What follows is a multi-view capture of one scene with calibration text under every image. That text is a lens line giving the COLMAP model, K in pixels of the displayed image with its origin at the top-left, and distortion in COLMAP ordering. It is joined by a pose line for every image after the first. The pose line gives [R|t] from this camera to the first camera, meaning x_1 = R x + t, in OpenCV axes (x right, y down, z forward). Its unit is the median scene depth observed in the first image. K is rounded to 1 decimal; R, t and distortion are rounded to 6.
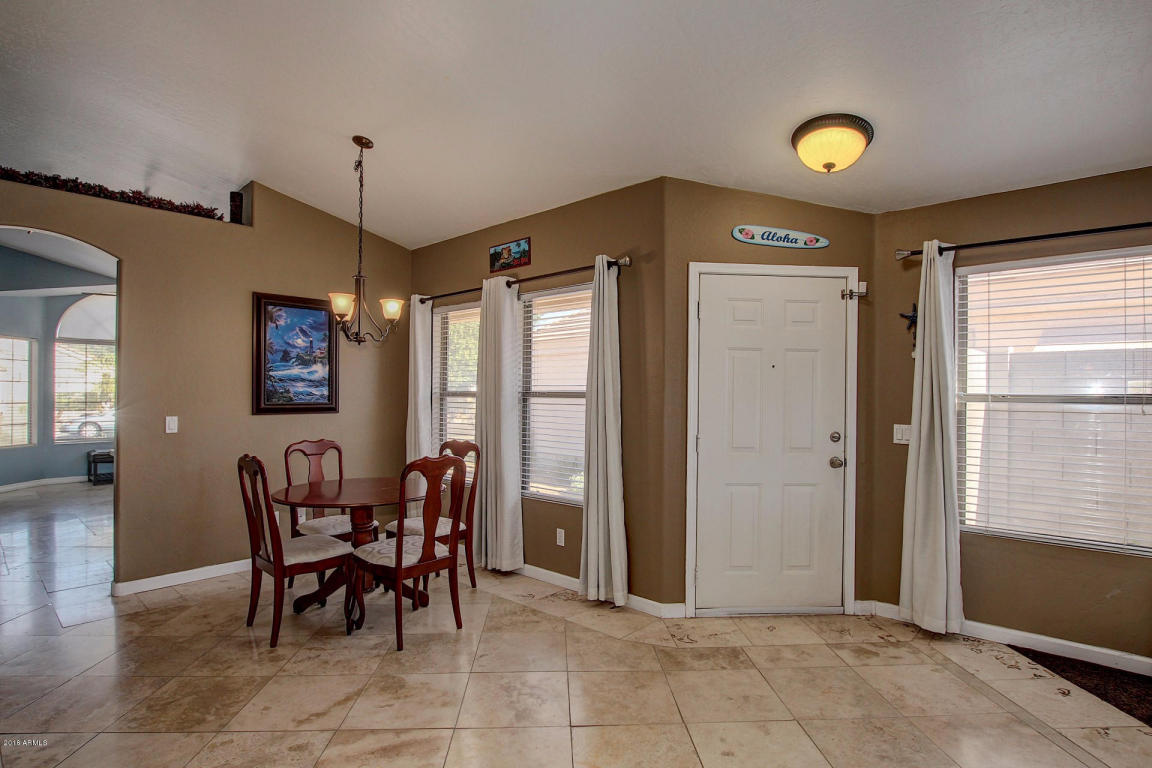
lens RADIAL K [[568.7, 0, 571.2], [0, 568.7, 393.8], [0, 0, 1]] dist [-0.044602, 0.012796]
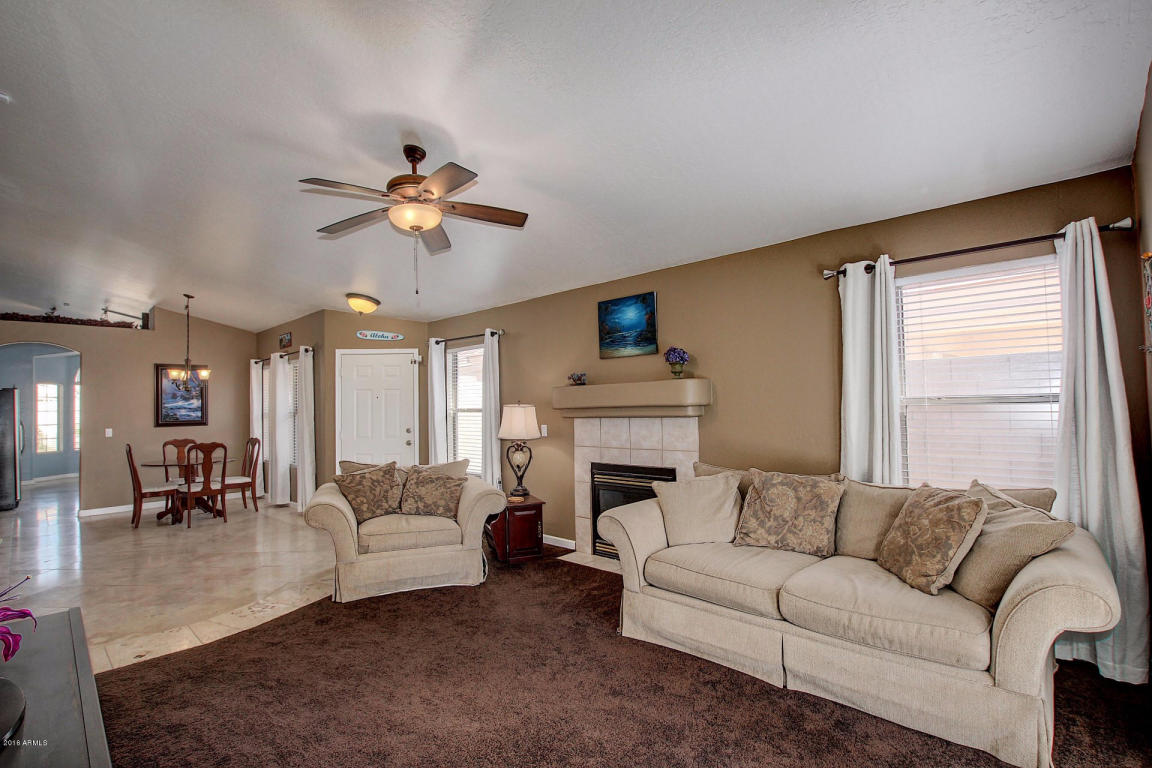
lens RADIAL K [[525.9, 0, 575.3], [0, 525.9, 390.1], [0, 0, 1]] dist [-0.019816, -0.011780]
pose [[0.999513, -0.027172, -0.015324, 1.124388], [0.026689, 0.999167, -0.030866, 0.004113], [0.016150, 0.030442, 0.999406, -0.931588]]
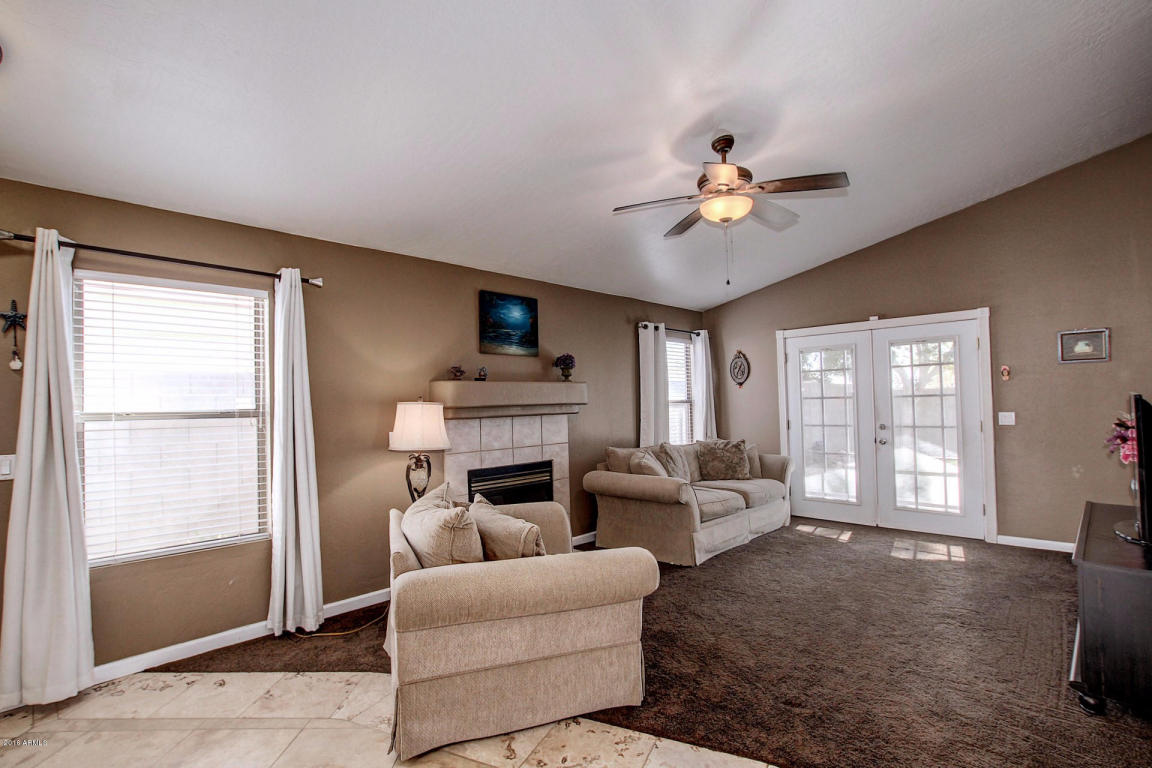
lens RADIAL K [[542.1, 0, 576.6], [0, 542.1, 392.4], [0, 0, 1]] dist [-0.038097, 0.010958]
pose [[0.045532, 0.013312, 0.998874, -0.091407], [0.023215, 0.999627, -0.014380, -0.001521], [-0.998693, 0.023844, 0.045206, 0.168367]]
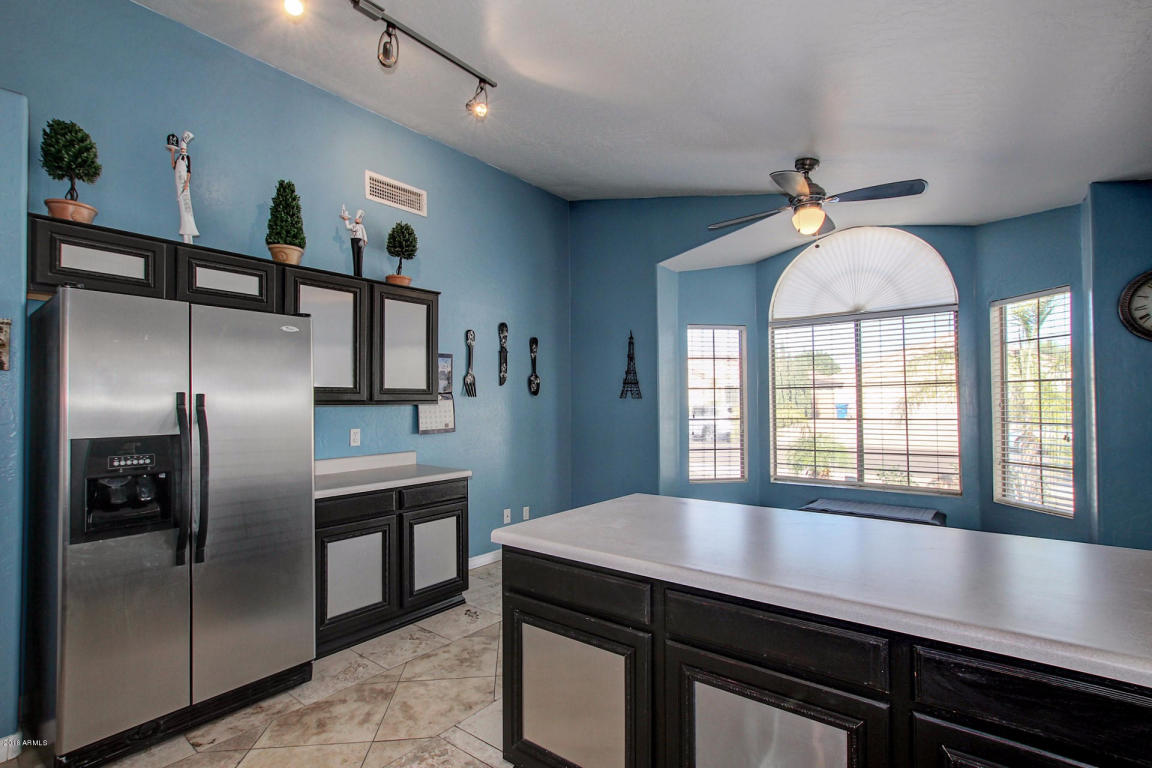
lens RADIAL K [[542.1, 0, 576.6], [0, 542.1, 392.4], [0, 0, 1]] dist [-0.038097, 0.010958]
pose [[0.065779, -0.026361, -0.997486, -0.770912], [0.007278, 0.999637, -0.025938, -0.009163], [0.997808, -0.005553, 0.065947, 1.734847]]
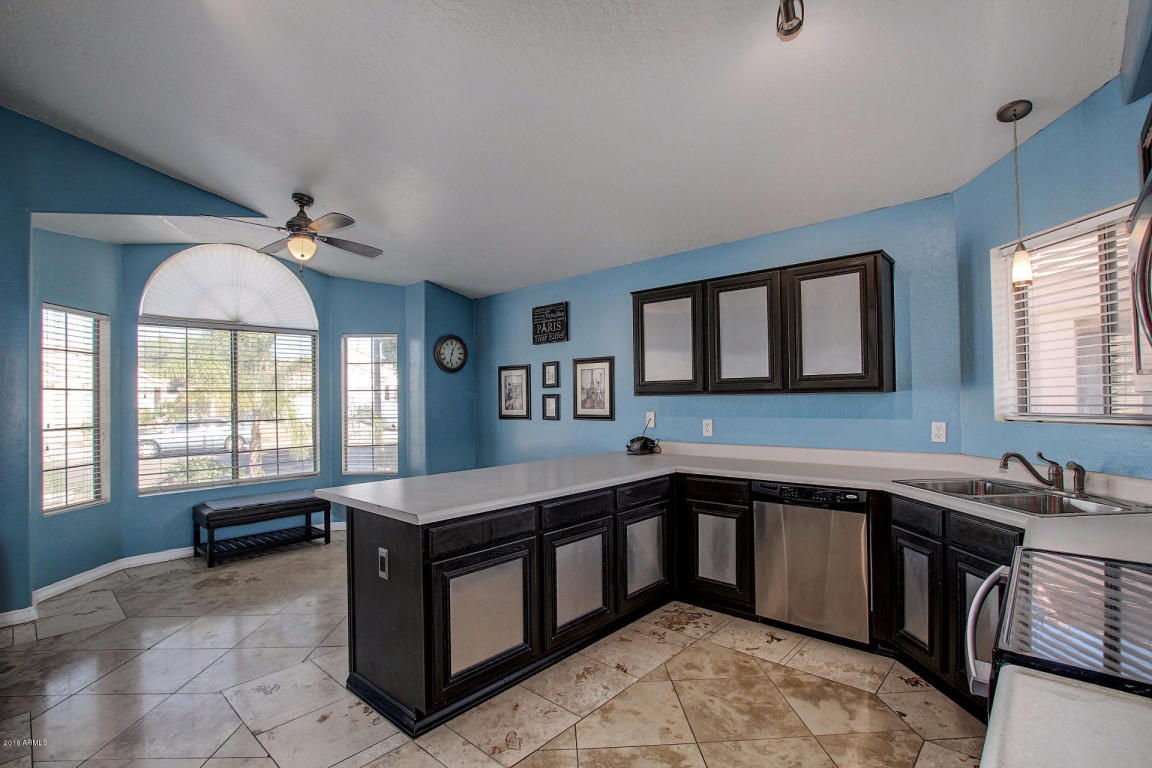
lens RADIAL K [[533.7, 0, 578.7], [0, 533.7, 392.4], [0, 0, 1]] dist [-0.028765, -0.000255]
pose [[0.999751, -0.021961, 0.003949, -1.133951], [0.022017, 0.999647, -0.014852, -0.008796], [-0.003621, 0.014936, 0.999882, 1.101736]]
